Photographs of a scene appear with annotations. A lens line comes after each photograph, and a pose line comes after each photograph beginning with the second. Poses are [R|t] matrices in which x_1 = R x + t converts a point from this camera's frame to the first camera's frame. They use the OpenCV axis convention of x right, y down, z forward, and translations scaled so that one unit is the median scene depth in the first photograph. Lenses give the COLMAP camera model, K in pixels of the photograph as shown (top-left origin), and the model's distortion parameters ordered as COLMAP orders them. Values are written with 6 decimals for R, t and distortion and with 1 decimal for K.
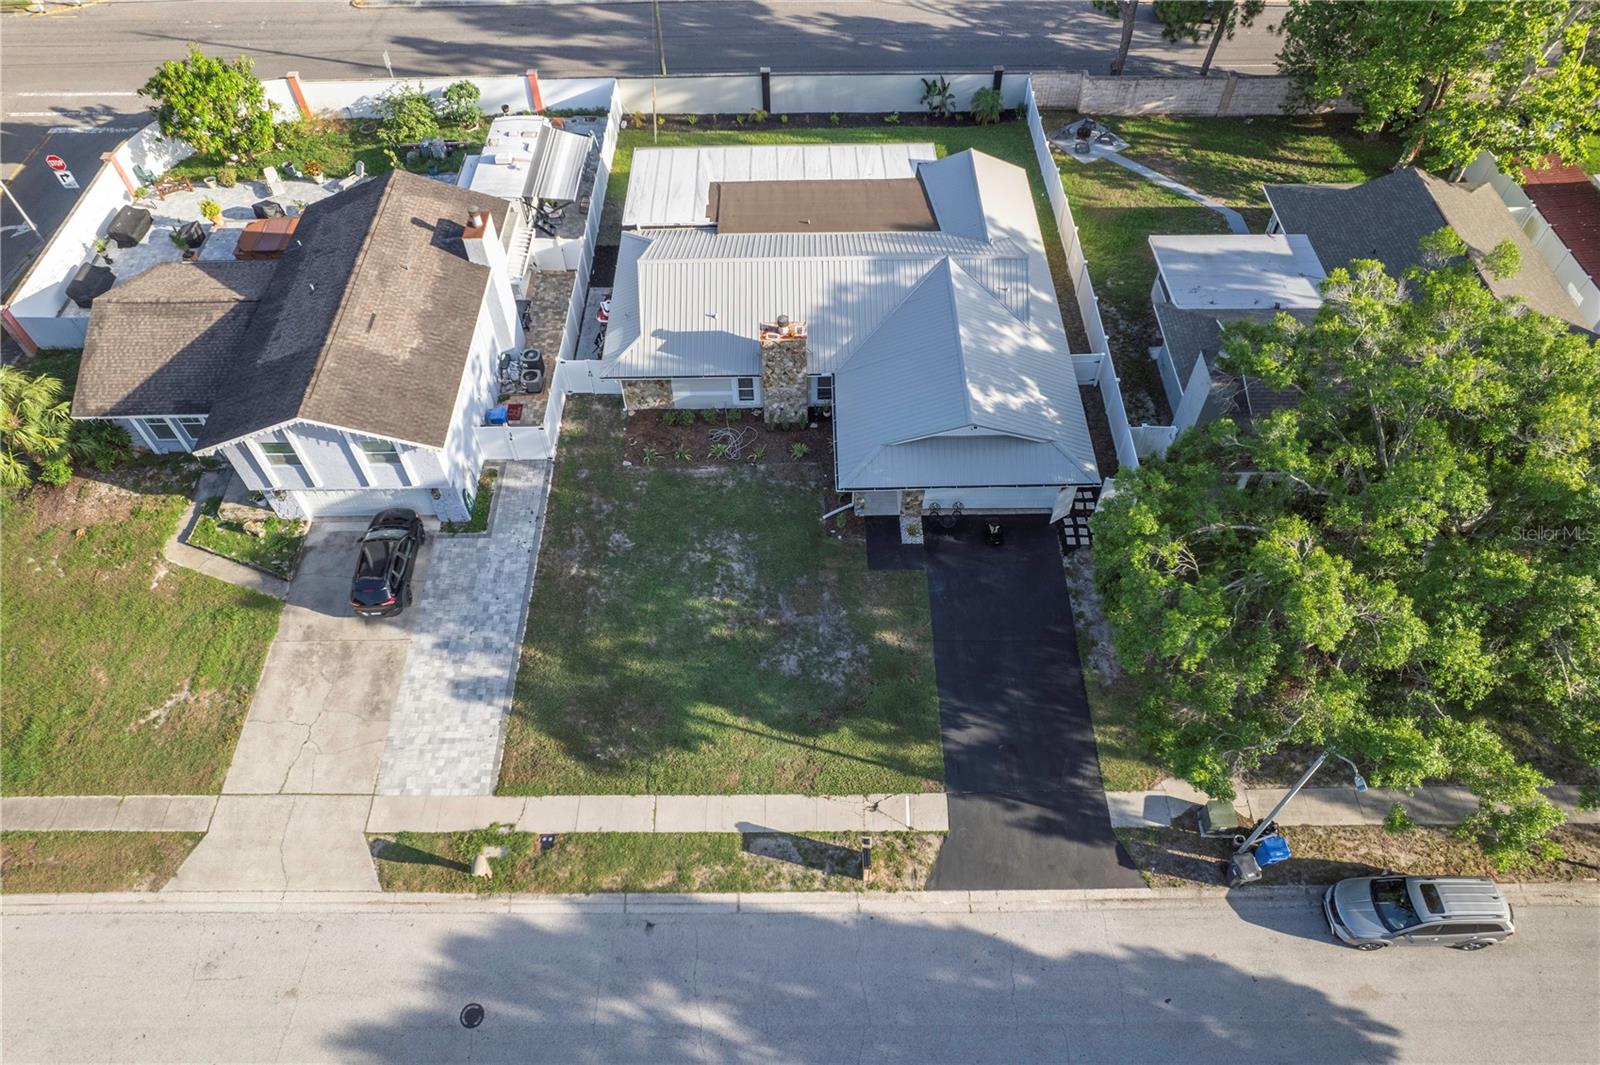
lens RADIAL K [[1044.1, 0, 795.7], [0, 1044.1, 555.8], [0, 0, 1]] dist [-0.067748, 0.057867]
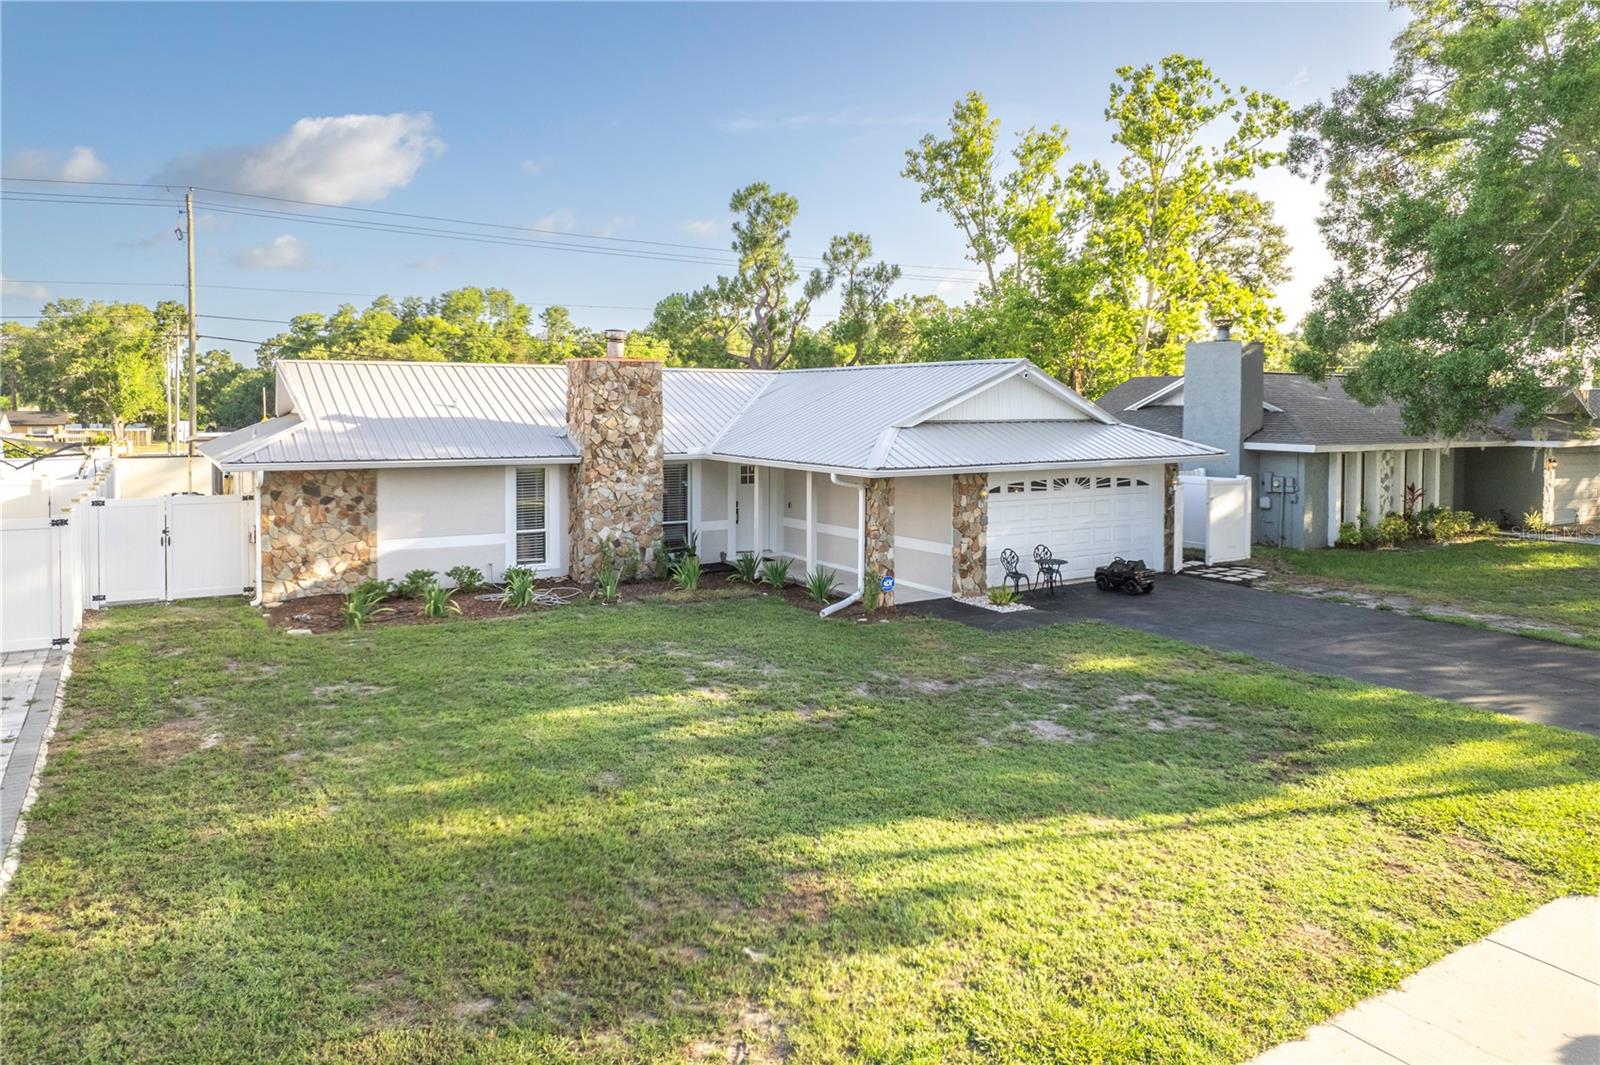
lens RADIAL K [[1045.5, 0, 779.7], [0, 1045.5, 450.9], [0, 0, 1]] dist [-0.035170, 0.004759]
pose [[0.855191, -0.002263, 0.518308, -0.232225], [0.404759, 0.627545, -0.665099, 0.220366], [-0.323756, 0.778577, 0.537587, 0.758559]]
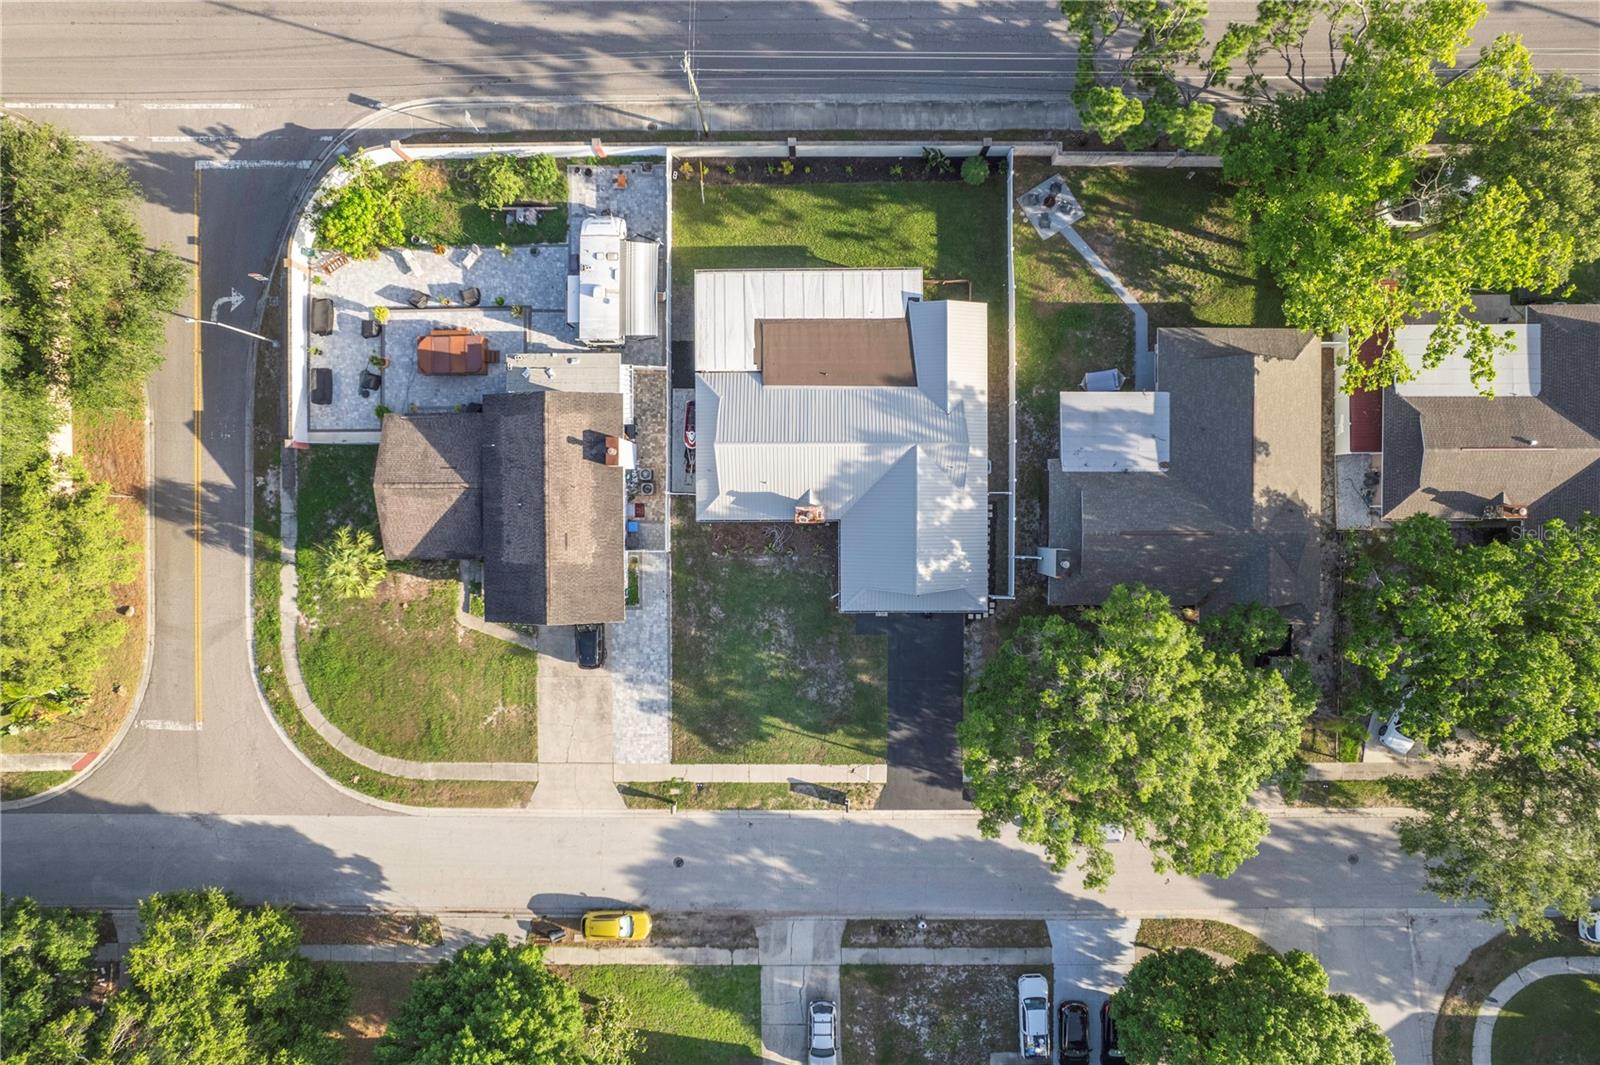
lens RADIAL K [[1052.0, 0, 797.2], [0, 1052.0, 532.4], [0, 0, 1]] dist [-0.072356, 0.062857]
pose [[0.999993, 0.001721, 0.003287, -0.039232], [-0.003373, 0.790724, 0.612164, -1.275710], [-0.001545, -0.612171, 0.790724, -0.345141]]
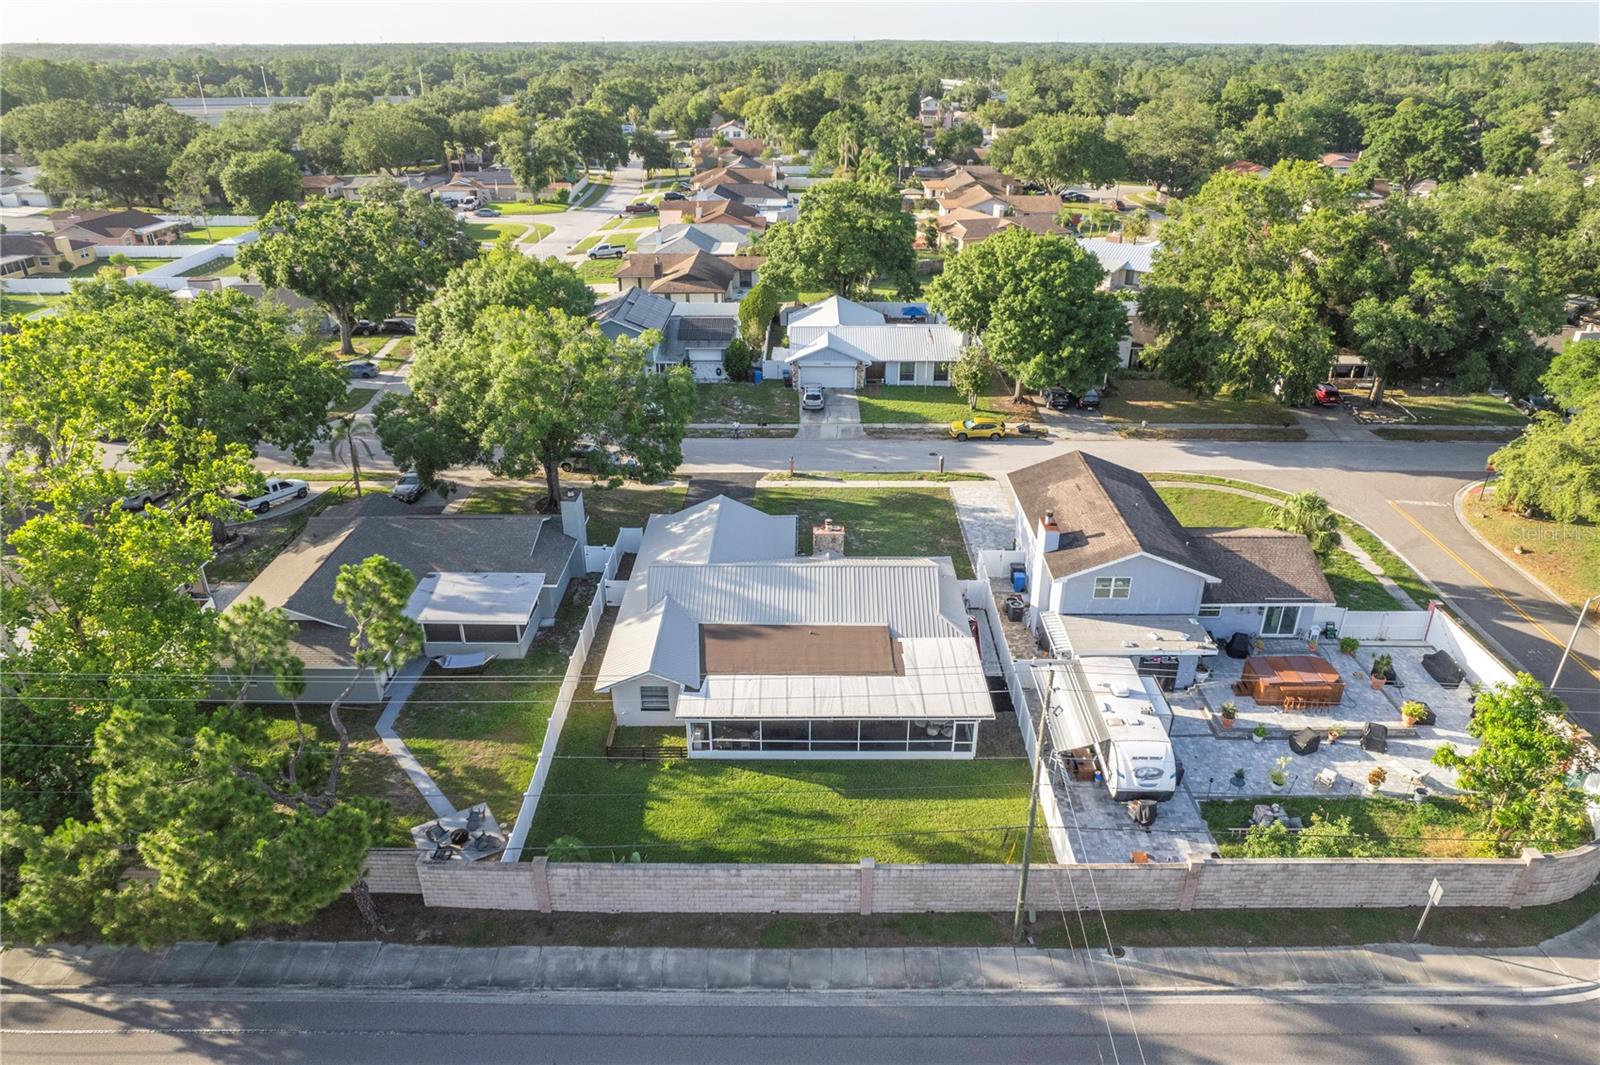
lens RADIAL K [[1026.4, 0, 804.5], [0, 1026.4, 528.8], [0, 0, 1]] dist [-0.067058, 0.050853]
pose [[-0.999866, 0.009625, 0.013248, 0.004436], [0.014820, 0.187700, 0.982115, -1.800764], [0.006966, 0.982179, -0.187817, 1.353621]]
